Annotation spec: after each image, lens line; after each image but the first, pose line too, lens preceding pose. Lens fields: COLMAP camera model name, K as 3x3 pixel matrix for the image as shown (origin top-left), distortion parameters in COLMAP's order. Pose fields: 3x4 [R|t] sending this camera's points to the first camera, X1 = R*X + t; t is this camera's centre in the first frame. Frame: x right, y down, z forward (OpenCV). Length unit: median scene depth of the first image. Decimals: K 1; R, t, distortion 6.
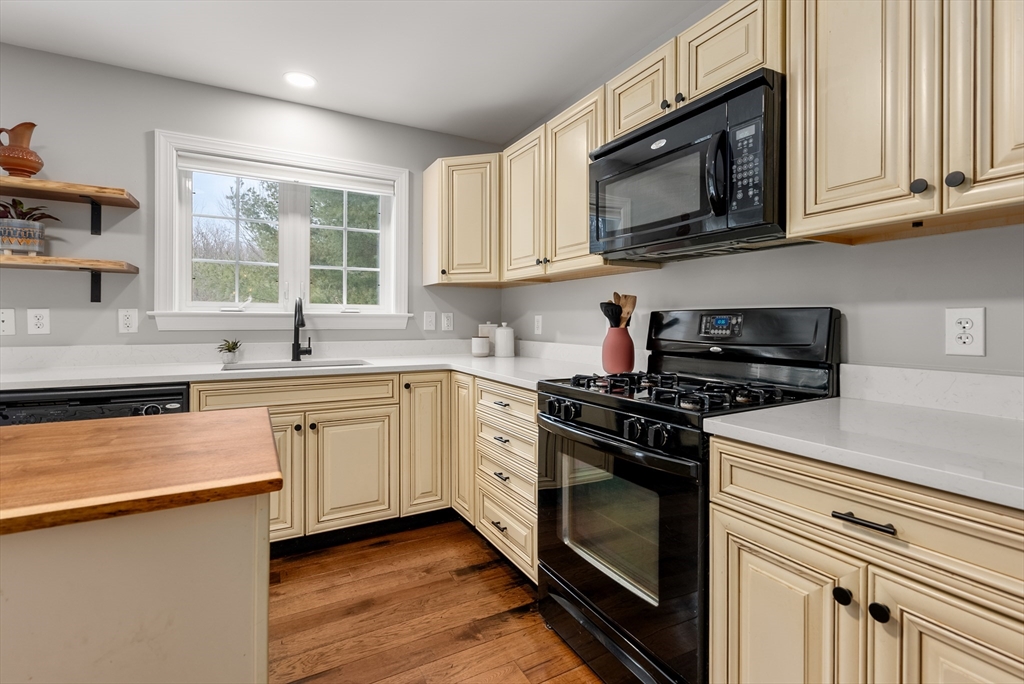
lens RADIAL K [[480.6, 0, 513.1], [0, 480.6, 322.3], [0, 0, 1]] dist [-0.000314, 0.000346]
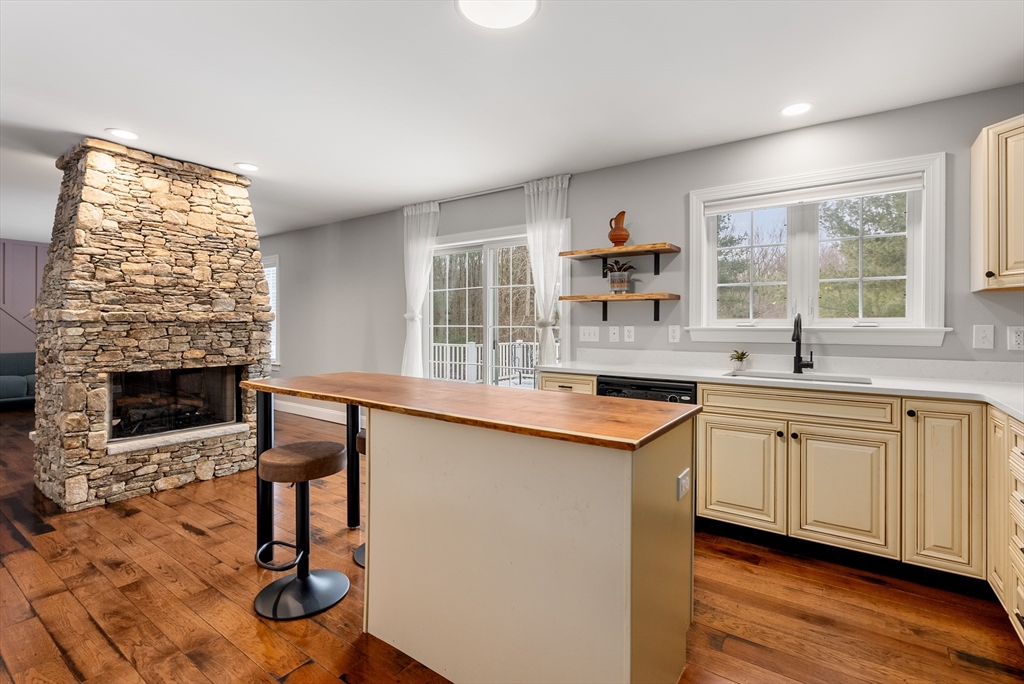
lens RADIAL K [[480.6, 0, 513.1], [0, 480.6, 322.3], [0, 0, 1]] dist [-0.000314, 0.000346]
pose [[0.425540, -0.008291, -0.904902, 0.262959], [-0.002442, 0.999944, -0.010310, -0.021070], [0.904936, 0.006597, 0.425496, -0.018195]]
